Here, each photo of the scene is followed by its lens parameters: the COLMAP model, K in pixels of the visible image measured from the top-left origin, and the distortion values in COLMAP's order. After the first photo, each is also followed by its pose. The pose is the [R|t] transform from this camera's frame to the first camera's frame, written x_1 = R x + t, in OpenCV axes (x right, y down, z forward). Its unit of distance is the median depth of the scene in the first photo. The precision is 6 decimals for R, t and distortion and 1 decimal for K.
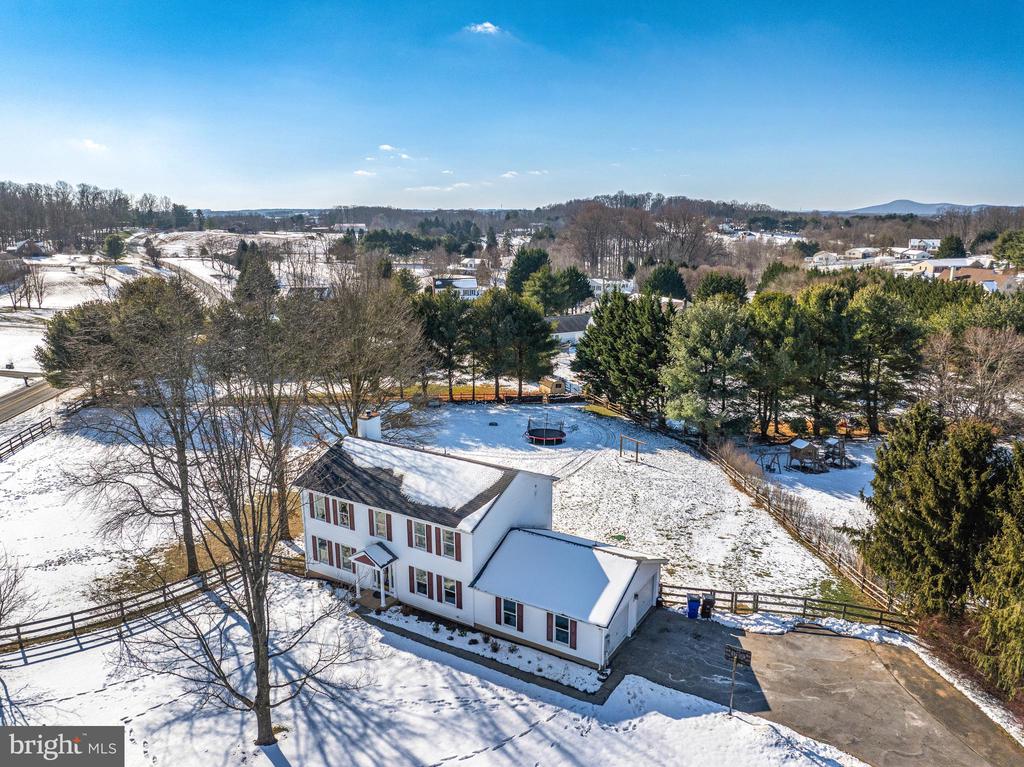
lens RADIAL K [[742.9, 0, 514.1], [0, 742.9, 380.0], [0, 0, 1]] dist [-0.034995, -0.001608]
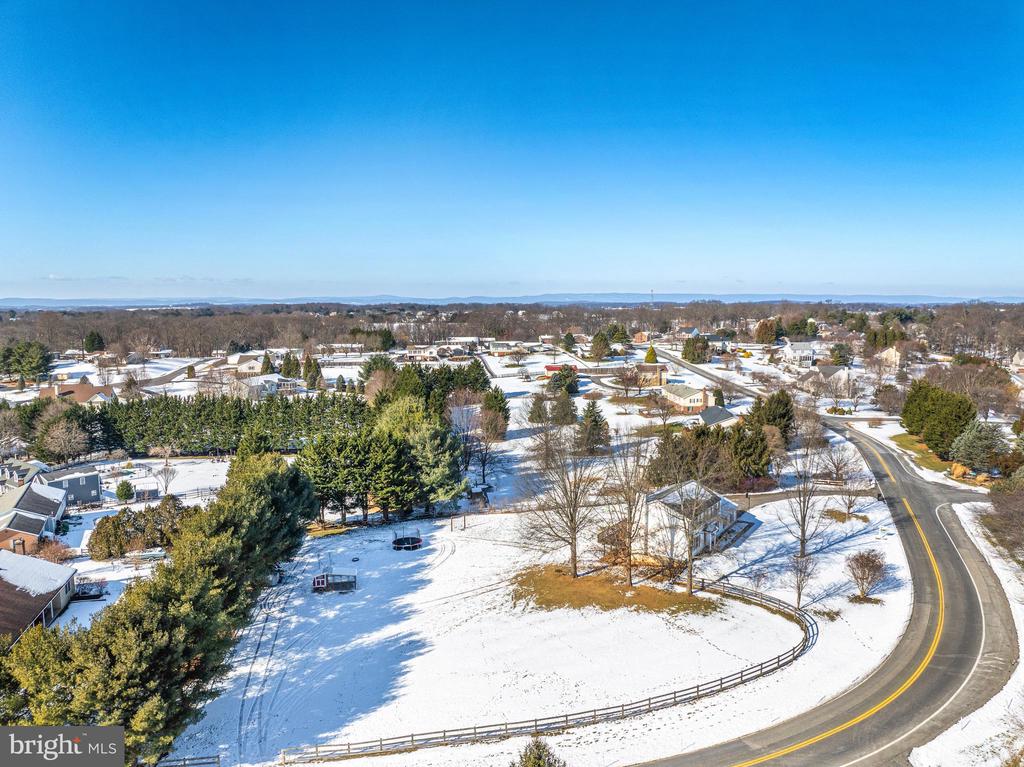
lens RADIAL K [[728.1, 0, 514.9], [0, 728.1, 376.9], [0, 0, 1]] dist [-0.032794, -0.006498]
pose [[0.049270, -0.102716, 0.993490, -2.073612], [0.225103, 0.970248, 0.089150, -0.491012], [-0.973088, 0.219245, 0.070926, 1.107494]]
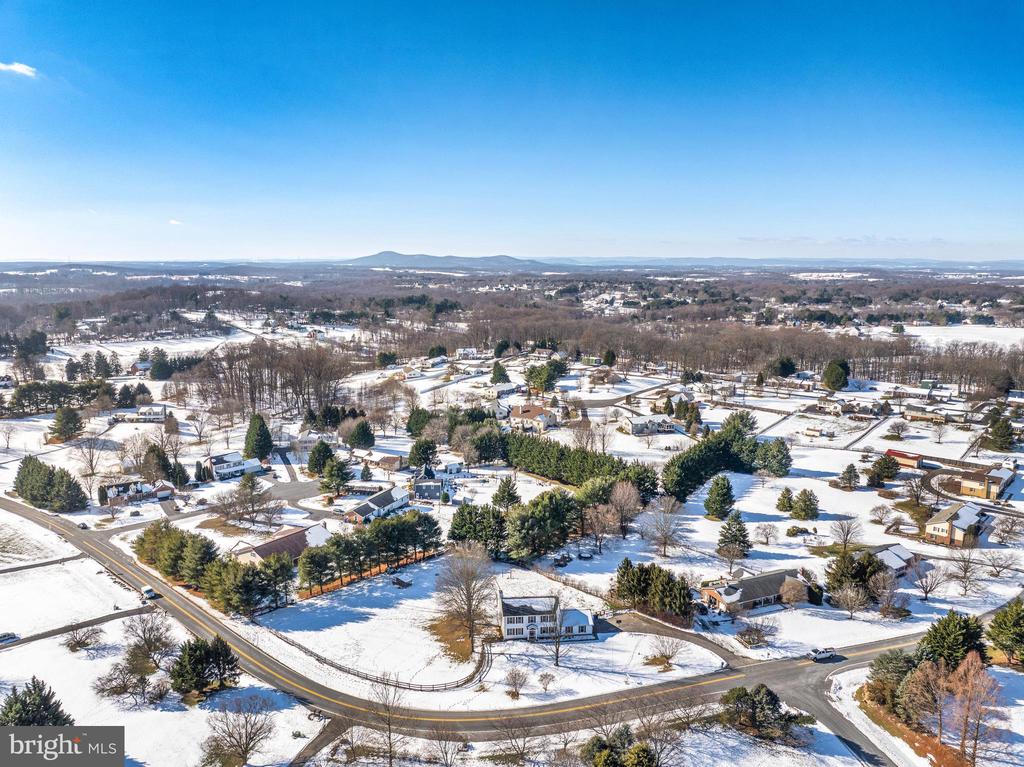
lens RADIAL K [[728.1, 0, 514.9], [0, 728.1, 376.9], [0, 0, 1]] dist [-0.032794, -0.006498]
pose [[0.798046, -0.089701, 0.595883, -2.042415], [0.128945, 0.991374, -0.023456, -0.845287], [-0.588639, 0.095555, 0.802729, -1.828780]]
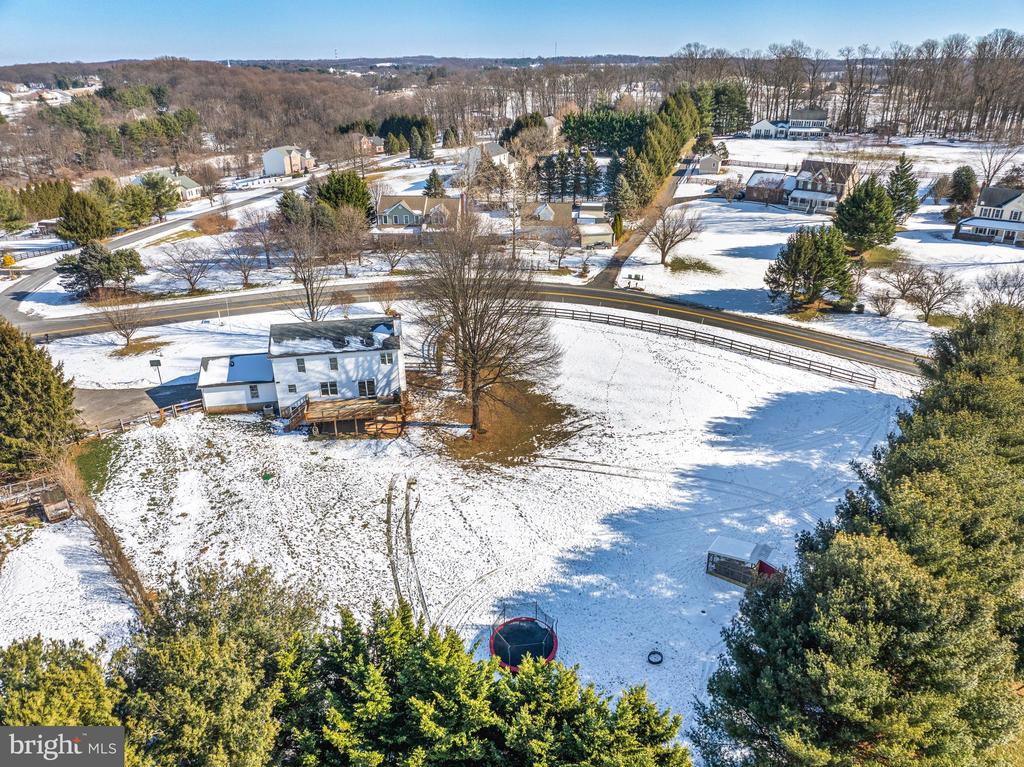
lens RADIAL K [[728.1, 0, 514.9], [0, 728.1, 376.9], [0, 0, 1]] dist [-0.032794, -0.006498]
pose [[-0.745310, 0.273446, -0.608062, 0.576179], [-0.140677, 0.826993, 0.544328, -0.704237], [0.651707, 0.491234, -0.577899, 2.077494]]
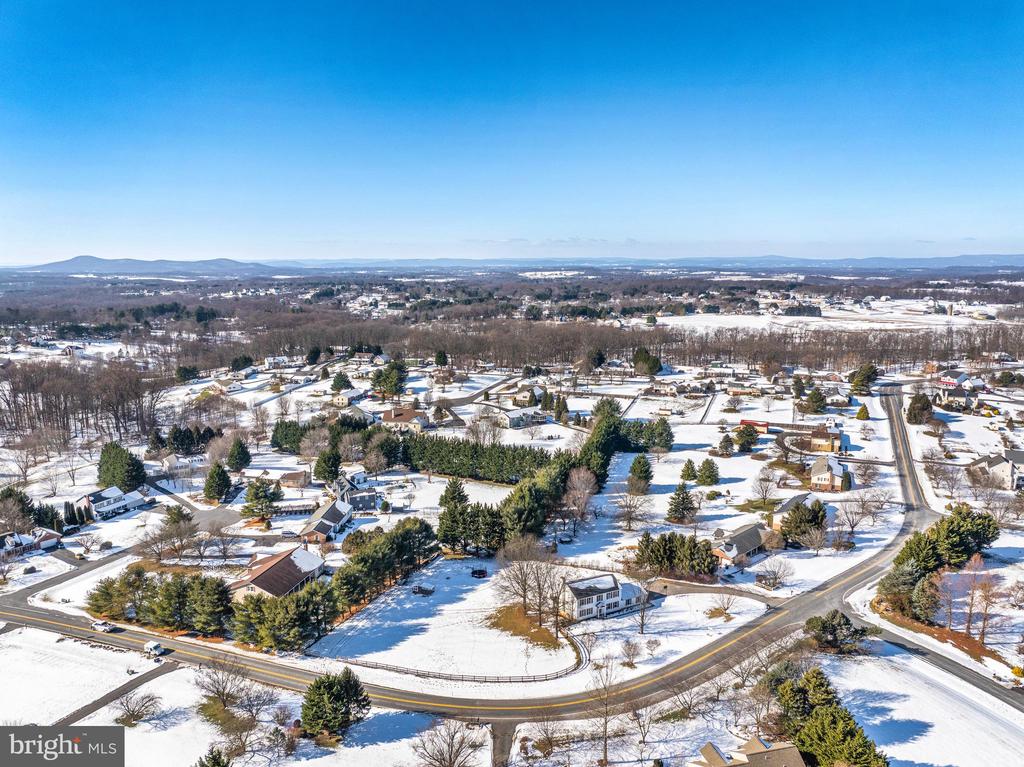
lens RADIAL K [[728.1, 0, 514.9], [0, 728.1, 376.9], [0, 0, 1]] dist [-0.032794, -0.006498]
pose [[0.531148, -0.132110, 0.836916, -3.121140], [0.192598, 0.980737, 0.032580, -1.063101], [-0.825098, 0.143883, 0.546361, -0.879698]]
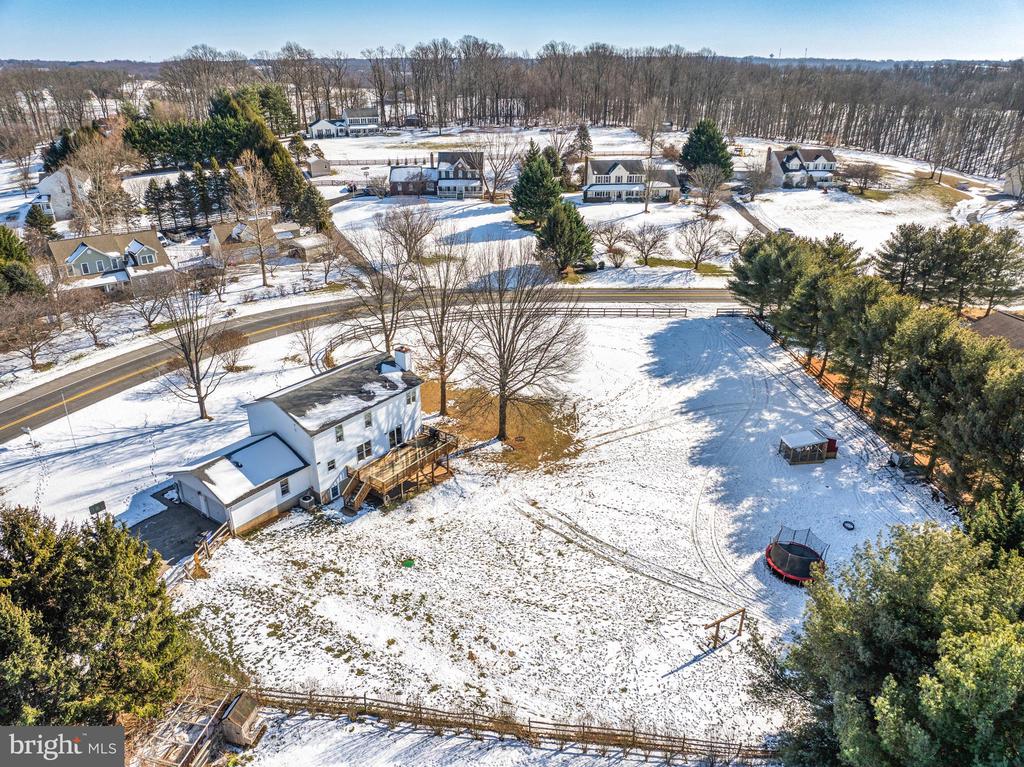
lens RADIAL K [[728.1, 0, 514.9], [0, 728.1, 376.9], [0, 0, 1]] dist [-0.032794, -0.006498]
pose [[-0.080468, 0.401488, -0.912323, 1.037294], [-0.222874, 0.884869, 0.409064, -0.504452], [0.971520, 0.236250, 0.018278, 1.174410]]
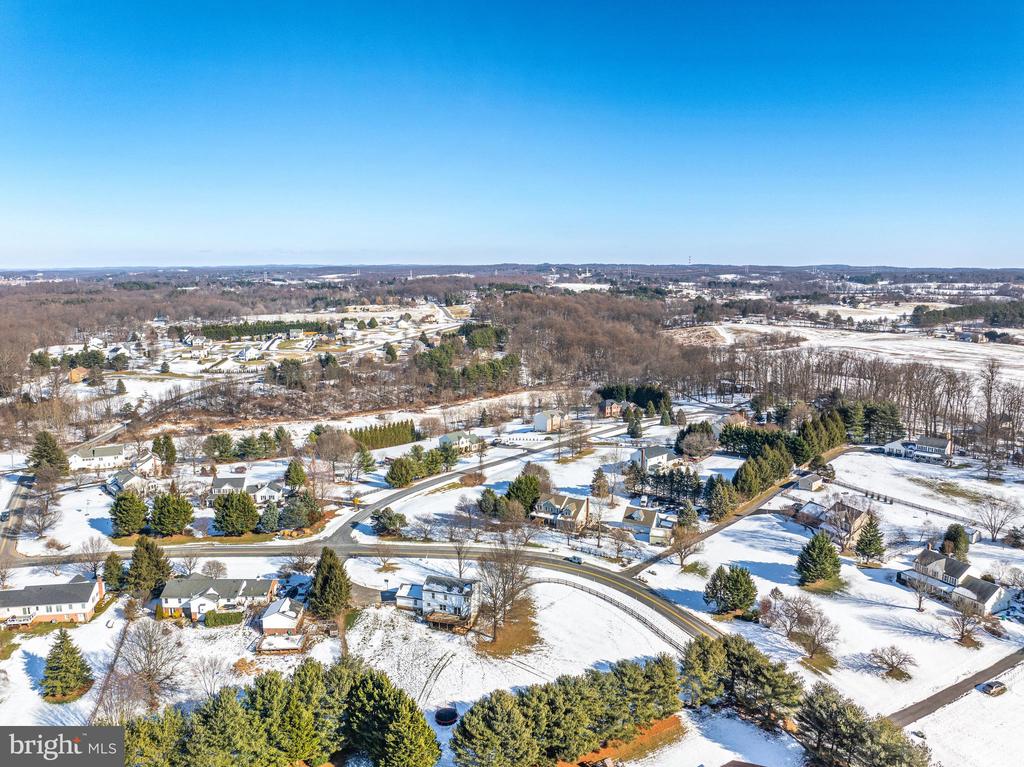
lens RADIAL K [[746.3, 0, 512.0], [0, 746.3, 383.5], [0, 0, 1]] dist [-0.033481, -0.000148]
pose [[-0.964687, 0.045525, -0.259437, 0.522021], [-0.056174, 0.926733, 0.371497, -2.190172], [0.257341, 0.372952, -0.891450, 3.881479]]
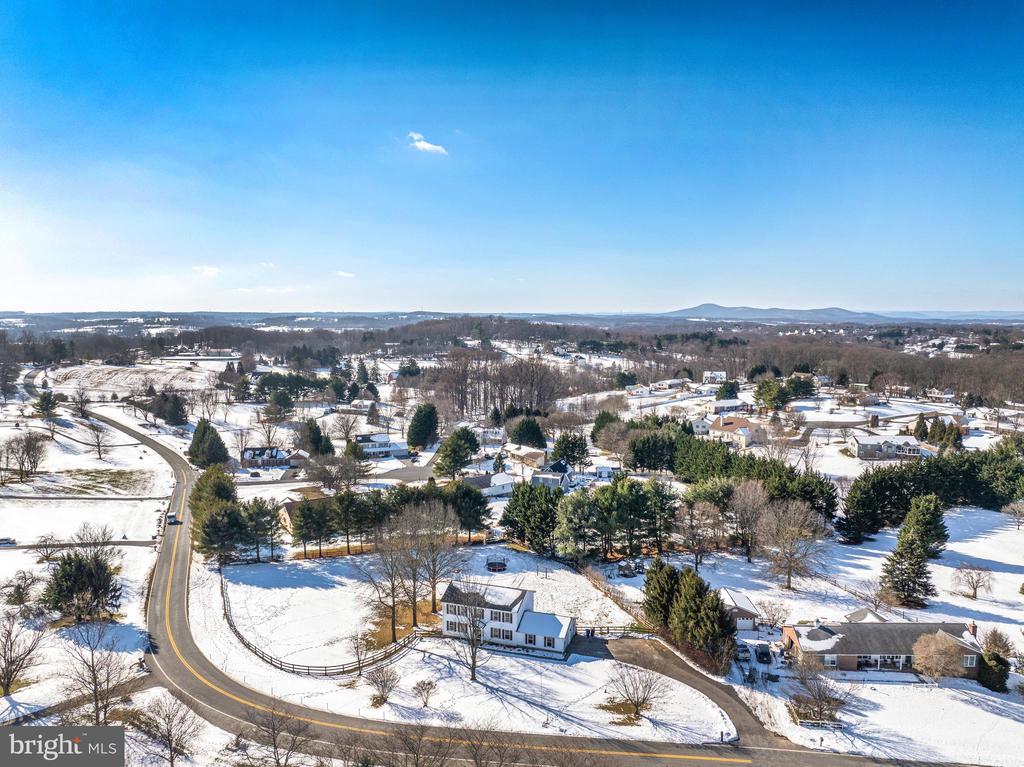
lens RADIAL K [[733.8, 0, 514.7], [0, 733.8, 383.5], [0, 0, 1]] dist [-0.036630, 0.000946]
pose [[0.976412, -0.015122, 0.215386, -0.522311], [0.042546, 0.991461, -0.123264, -0.265346], [-0.211683, 0.129520, 0.968718, -1.505067]]
